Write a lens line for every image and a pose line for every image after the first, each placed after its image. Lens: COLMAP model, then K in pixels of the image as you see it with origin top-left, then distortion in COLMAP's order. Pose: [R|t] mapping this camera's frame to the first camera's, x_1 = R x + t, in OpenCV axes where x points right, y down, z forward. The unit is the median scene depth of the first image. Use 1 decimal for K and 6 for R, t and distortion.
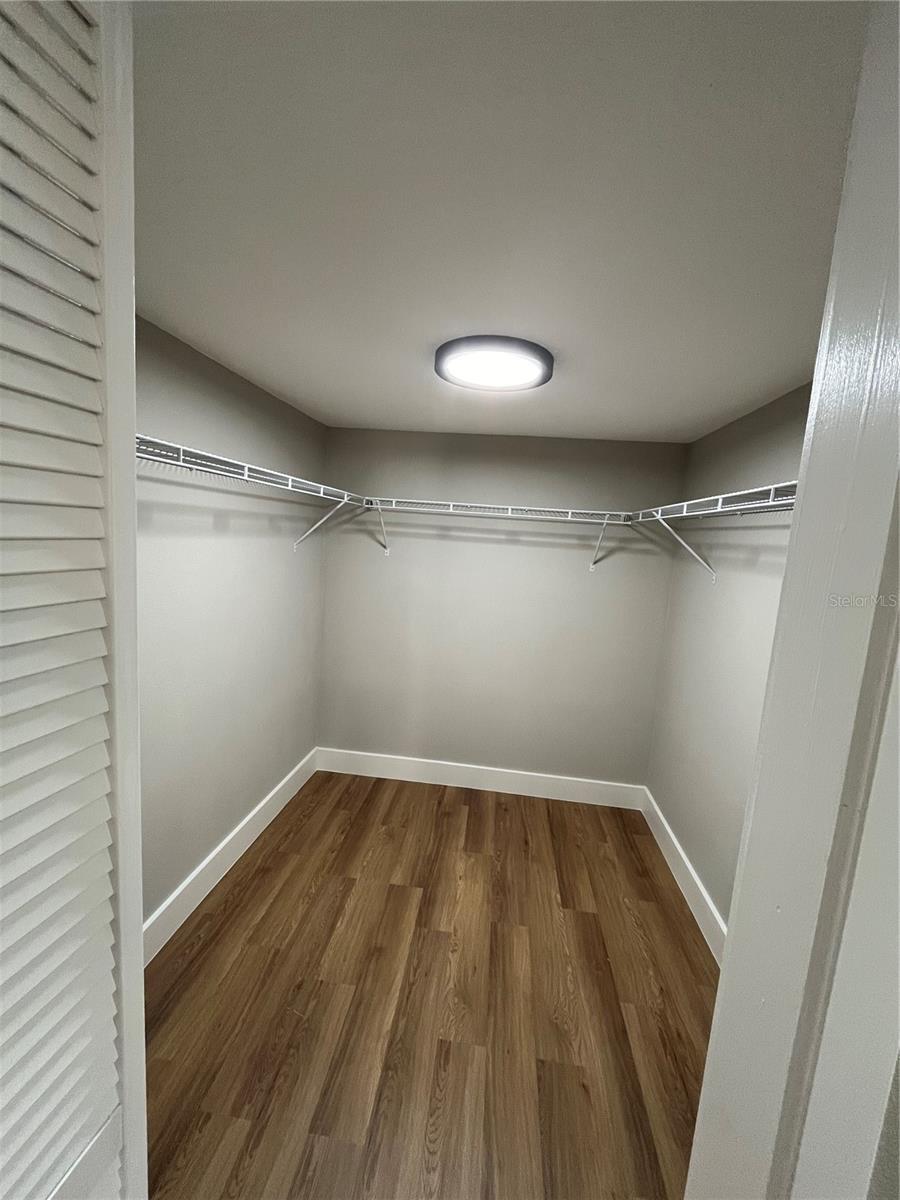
lens RADIAL K [[485.6, 0, 454.6], [0, 485.6, 598.8], [0, 0, 1]] dist [0.002102, 0.000095]
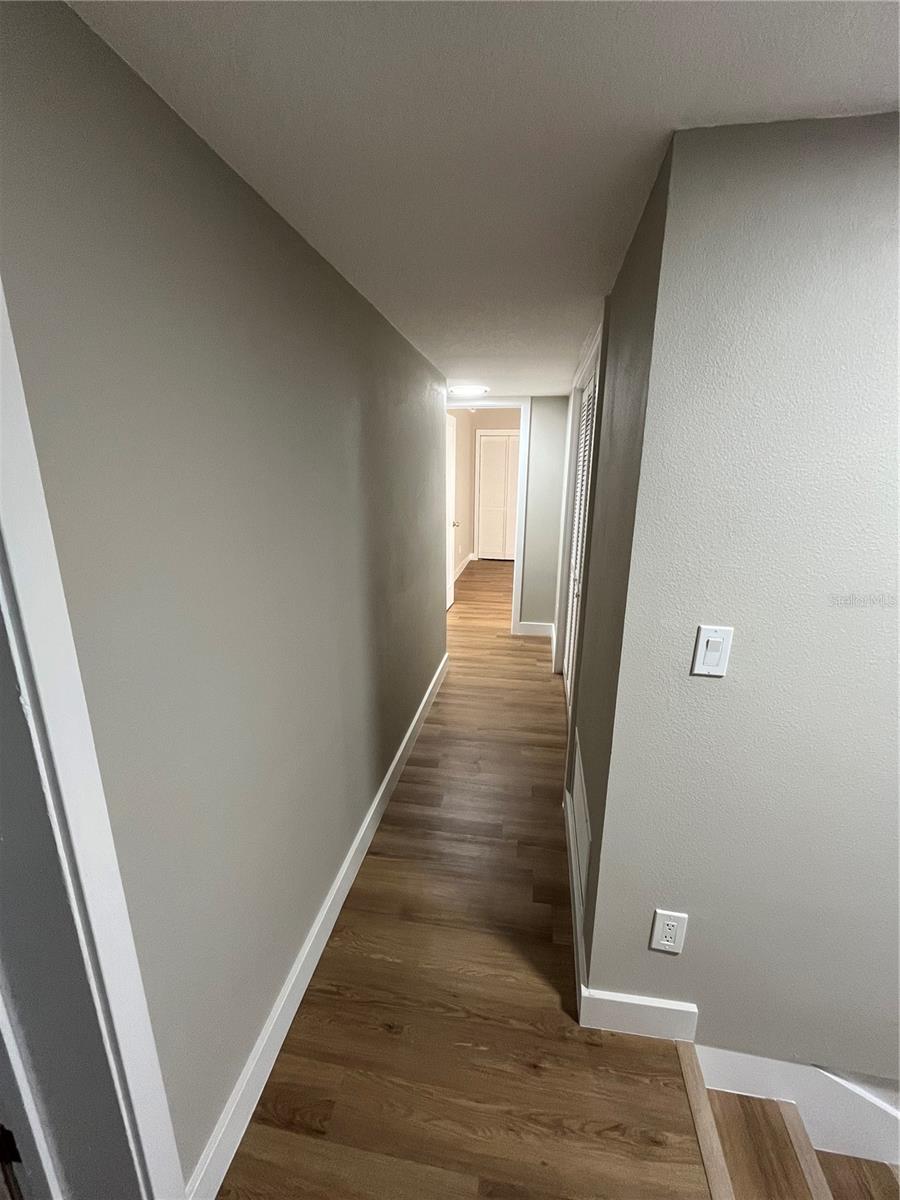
lens RADIAL K [[485.6, 0, 452.4], [0, 485.6, 599.1], [0, 0, 1]] dist [0.002102, 0.000095]
pose [[0.057336, -0.323132, 0.944615, -0.657328], [0.118609, 0.941676, 0.314927, -0.160449], [-0.991284, 0.093983, 0.092318, 0.879885]]
